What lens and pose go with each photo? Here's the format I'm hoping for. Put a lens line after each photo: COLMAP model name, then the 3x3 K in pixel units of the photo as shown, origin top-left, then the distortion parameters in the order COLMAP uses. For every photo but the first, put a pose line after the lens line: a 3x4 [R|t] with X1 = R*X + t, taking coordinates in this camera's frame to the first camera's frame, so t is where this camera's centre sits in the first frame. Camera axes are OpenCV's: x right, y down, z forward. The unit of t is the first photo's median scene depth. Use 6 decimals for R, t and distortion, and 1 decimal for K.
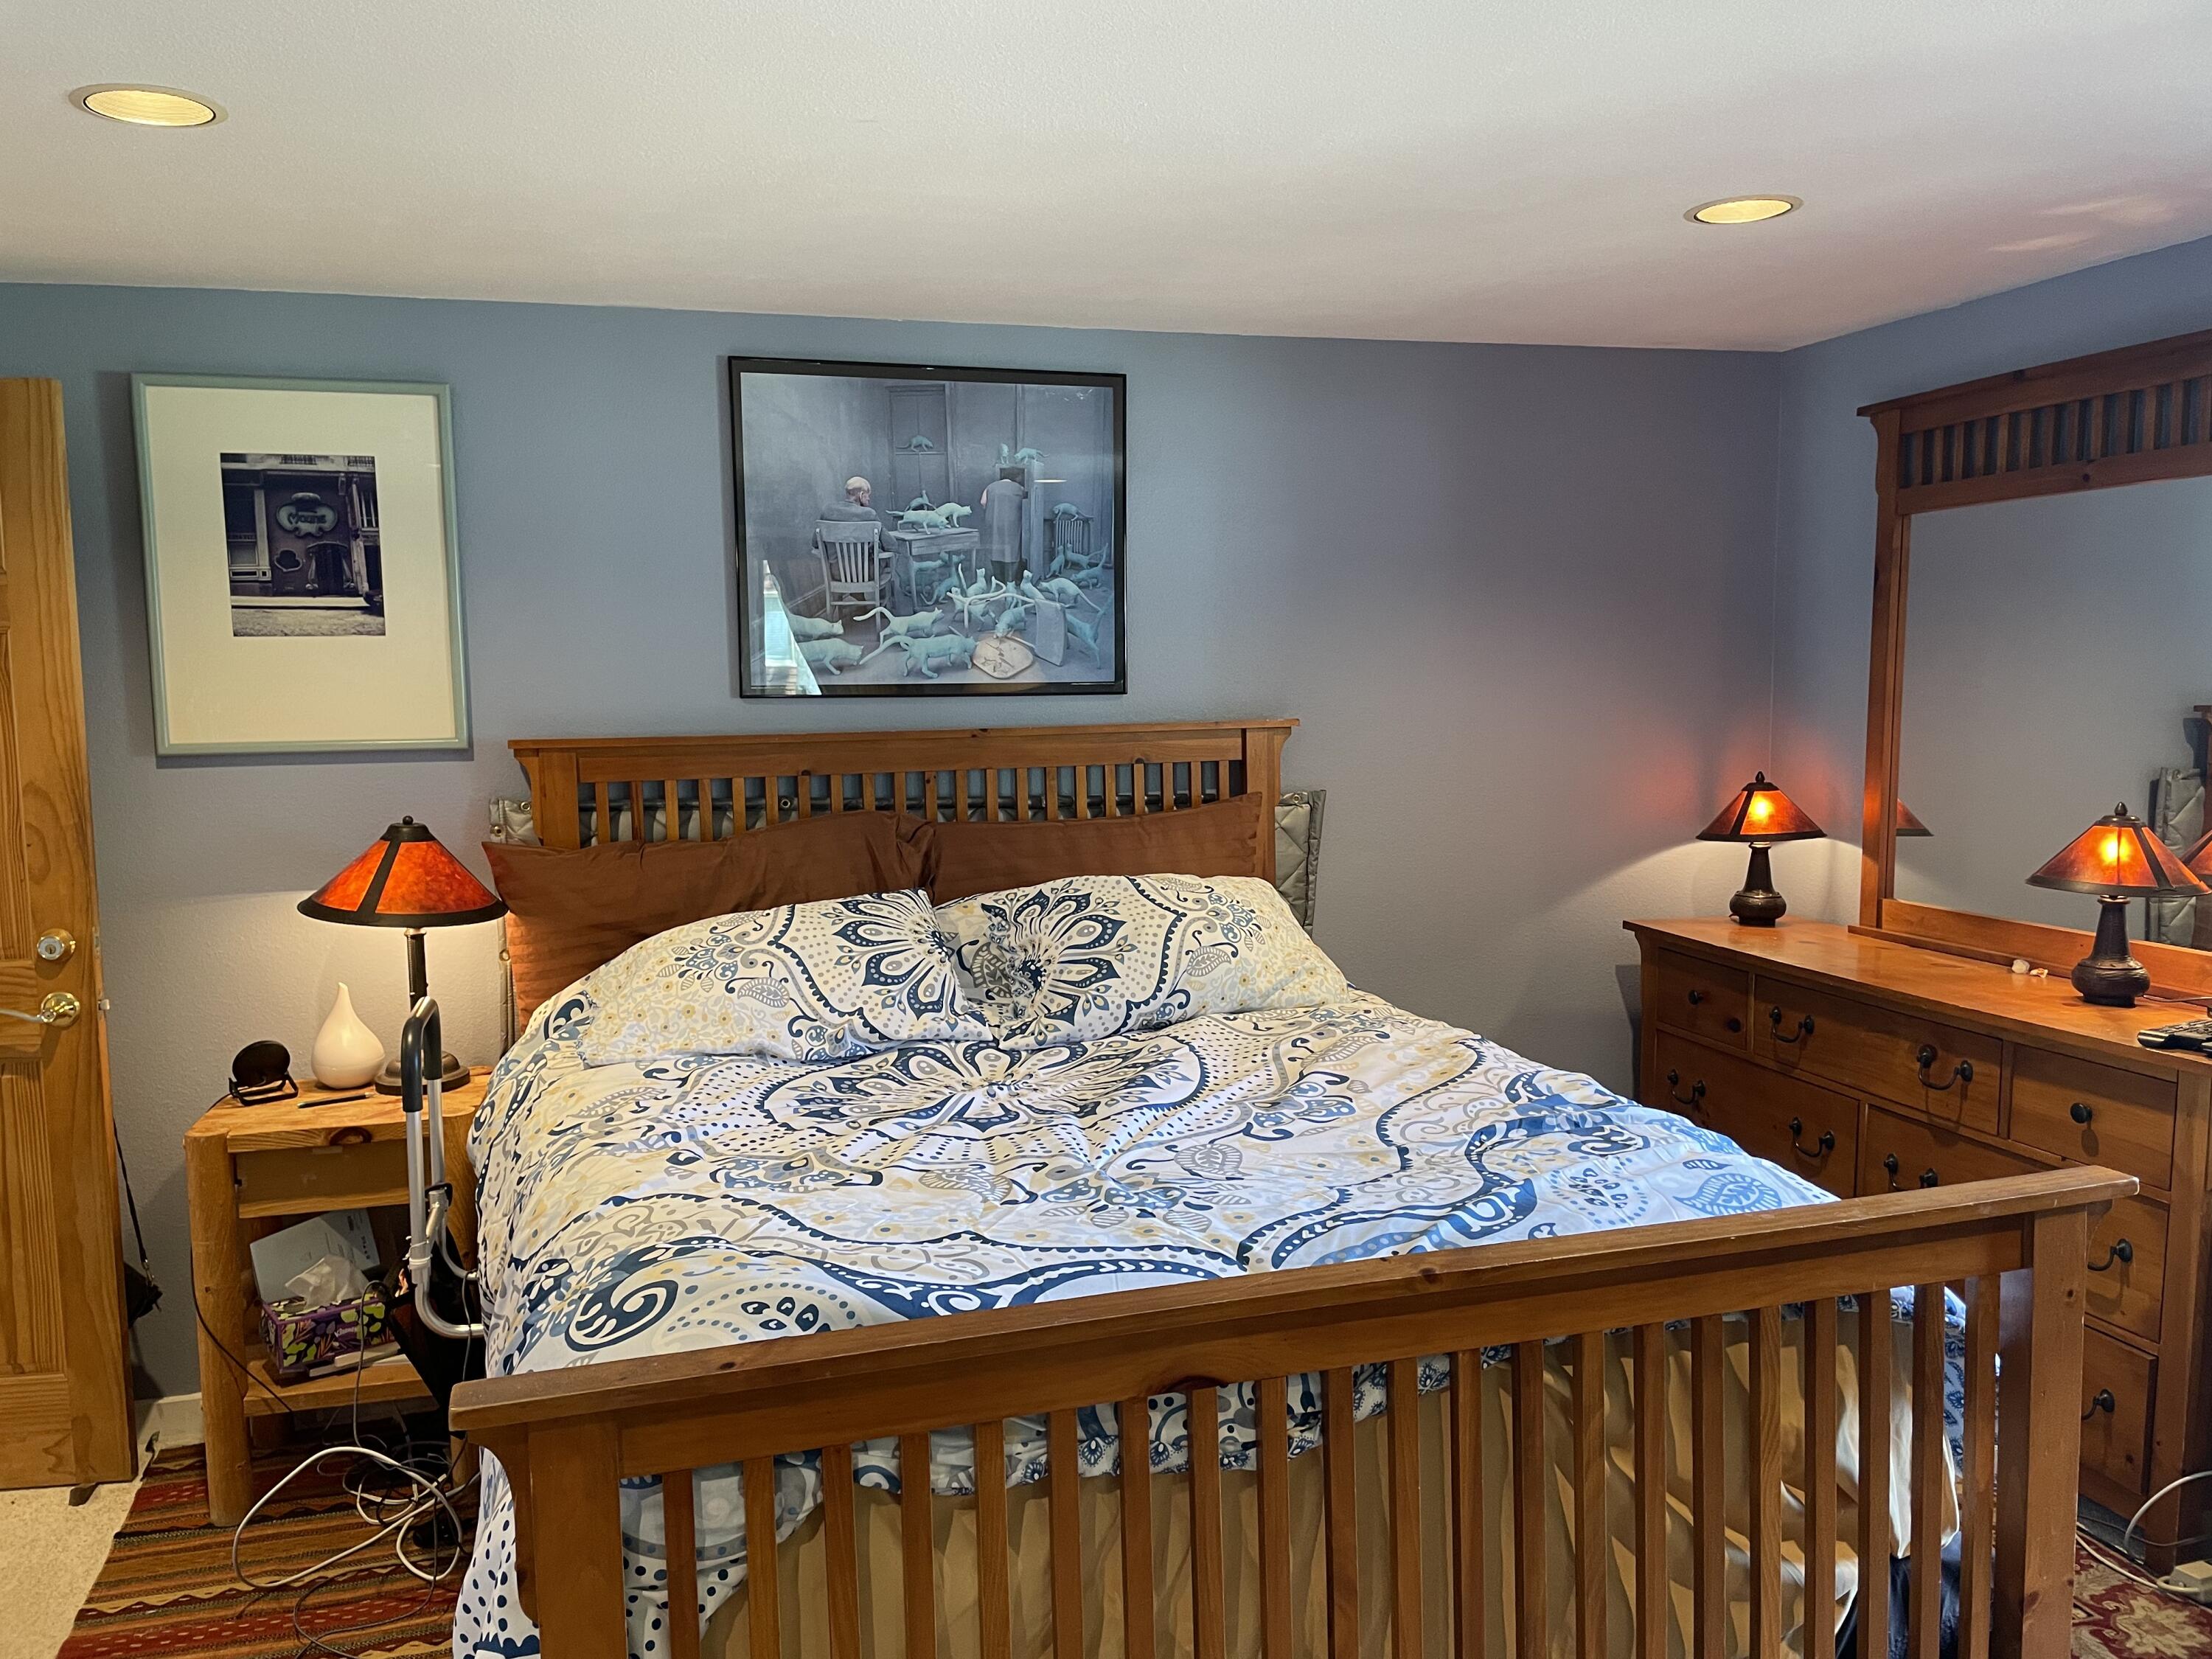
lens RADIAL K [[1660.2, 0, 1106.0], [0, 1660.2, 829.5], [0, 0, 1]] dist [0.133777, -0.211187]
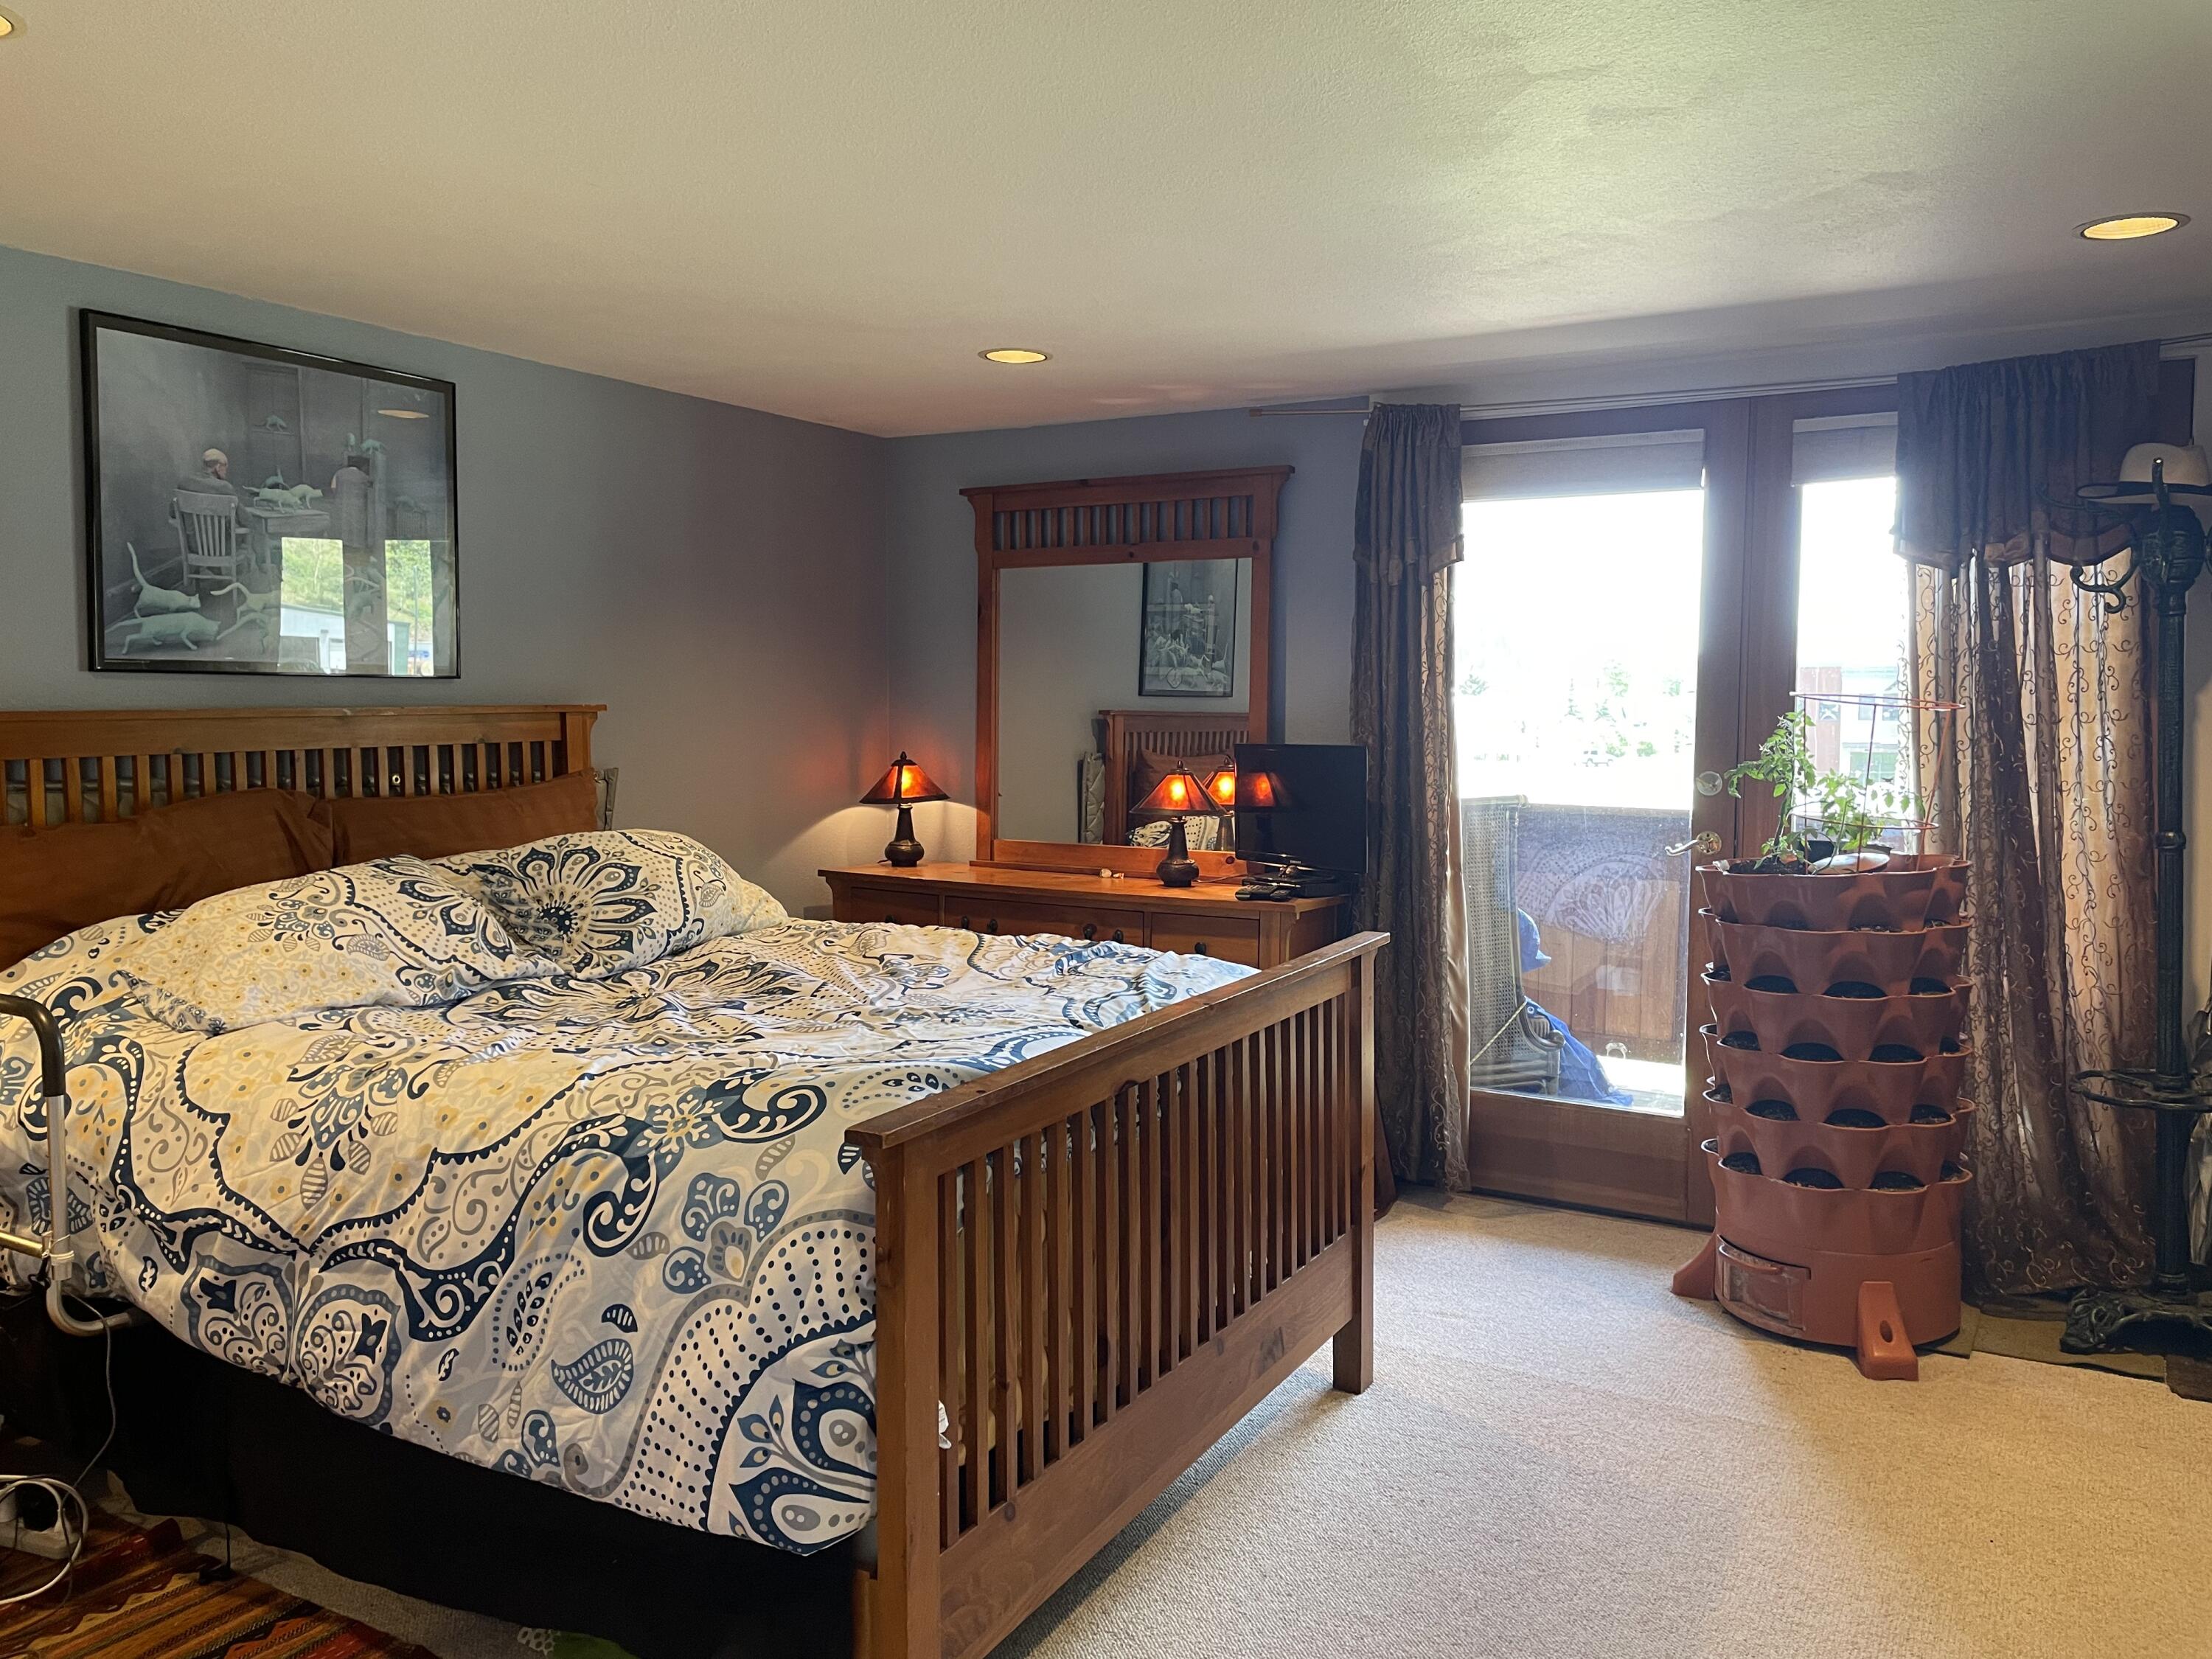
lens RADIAL K [[1678.1, 0, 1106.0], [0, 1678.1, 829.5], [0, 0, 1]] dist [0.087469, -0.116131]
pose [[0.710205, -0.039022, 0.702913, -0.487502], [0.049952, 0.998739, 0.004975, 0.032389], [-0.702221, 0.031578, 0.711259, -0.067542]]
